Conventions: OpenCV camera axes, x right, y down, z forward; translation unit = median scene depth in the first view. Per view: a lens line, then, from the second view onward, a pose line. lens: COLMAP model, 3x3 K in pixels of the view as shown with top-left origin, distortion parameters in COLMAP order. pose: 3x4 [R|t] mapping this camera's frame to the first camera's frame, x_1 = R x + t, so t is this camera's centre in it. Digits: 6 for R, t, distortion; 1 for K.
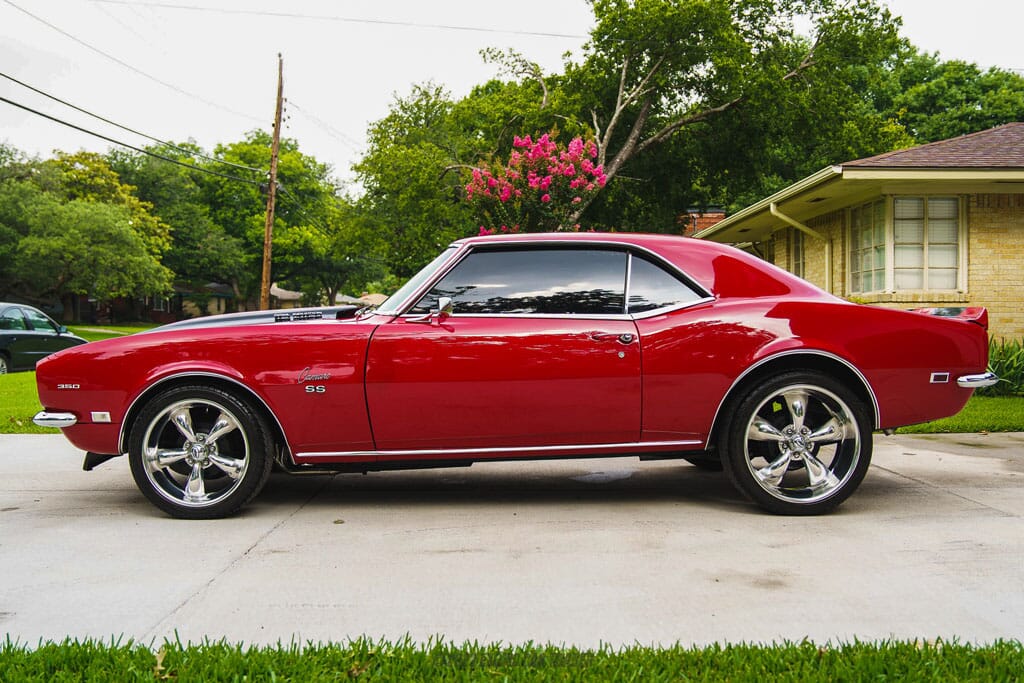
lens RADIAL K [[954.3, 0, 512.0], [0, 954.3, 341.5], [0, 0, 1]] dist [-0.078271, 0.014674]
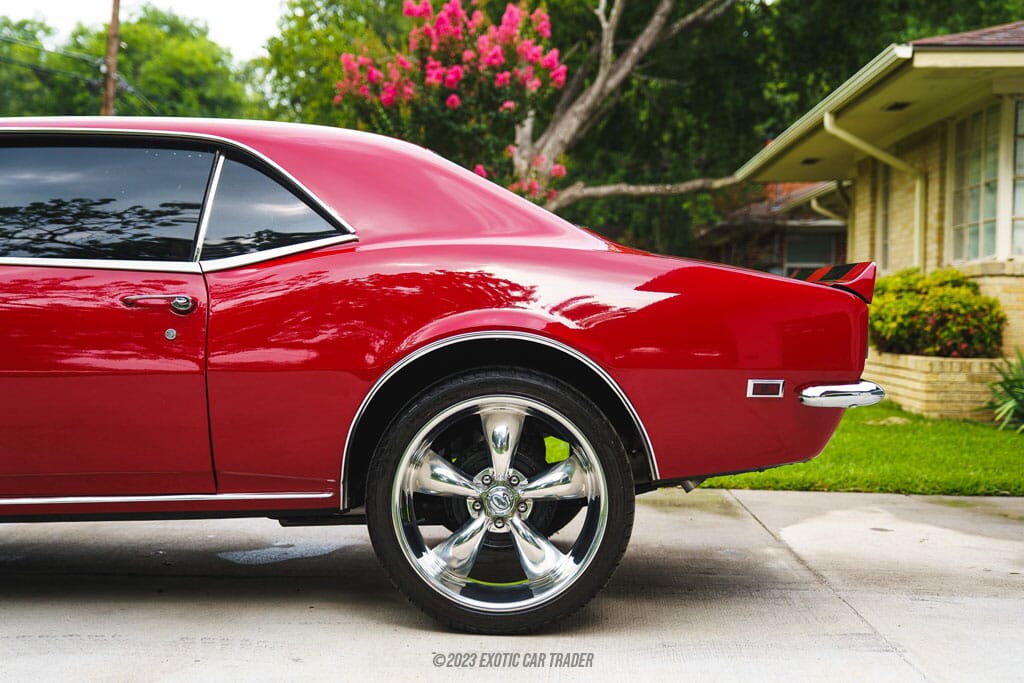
lens RADIAL K [[1460.2, 0, 512.0], [0, 1460.2, 341.5], [0, 0, 1]] dist [0.134729, 0.028321]
pose [[0.999578, 0.018420, -0.022483, 0.110030], [-0.018386, 0.999830, 0.001683, 0.004232], [0.022510, -0.001269, 0.999746, 0.049320]]
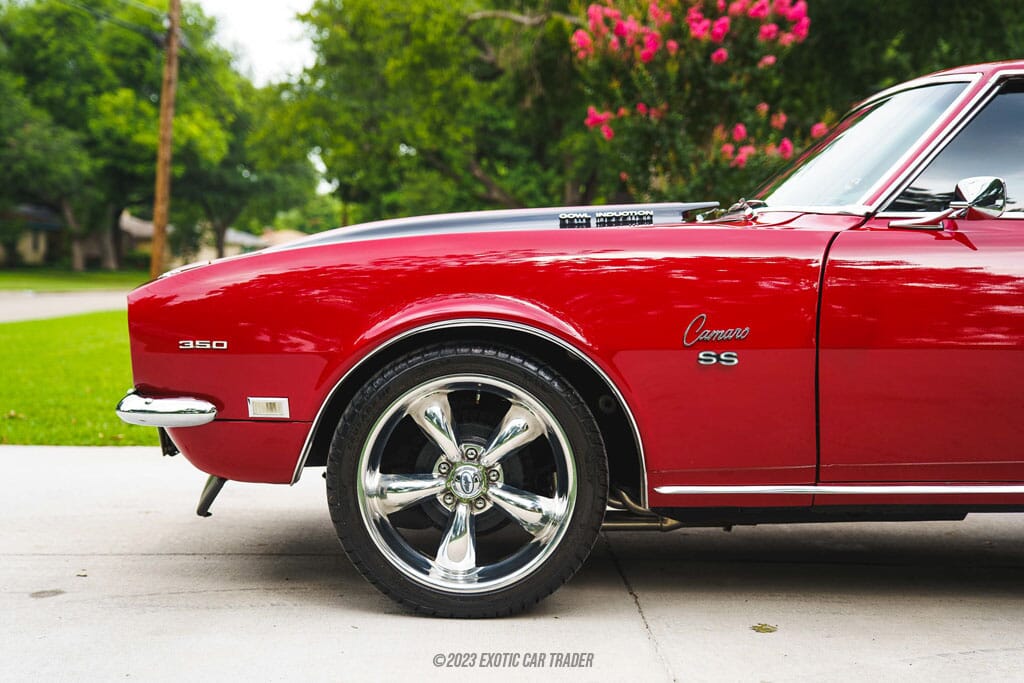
lens RADIAL K [[1528.7, 0, 512.0], [0, 1528.7, 341.5], [0, 0, 1]] dist [0.141700, -0.011340]
pose [[0.999806, 0.019623, 0.001544, -0.100365], [-0.019648, 0.999629, 0.018859, 0.008983], [-0.001173, -0.018885, 0.999821, 0.063886]]
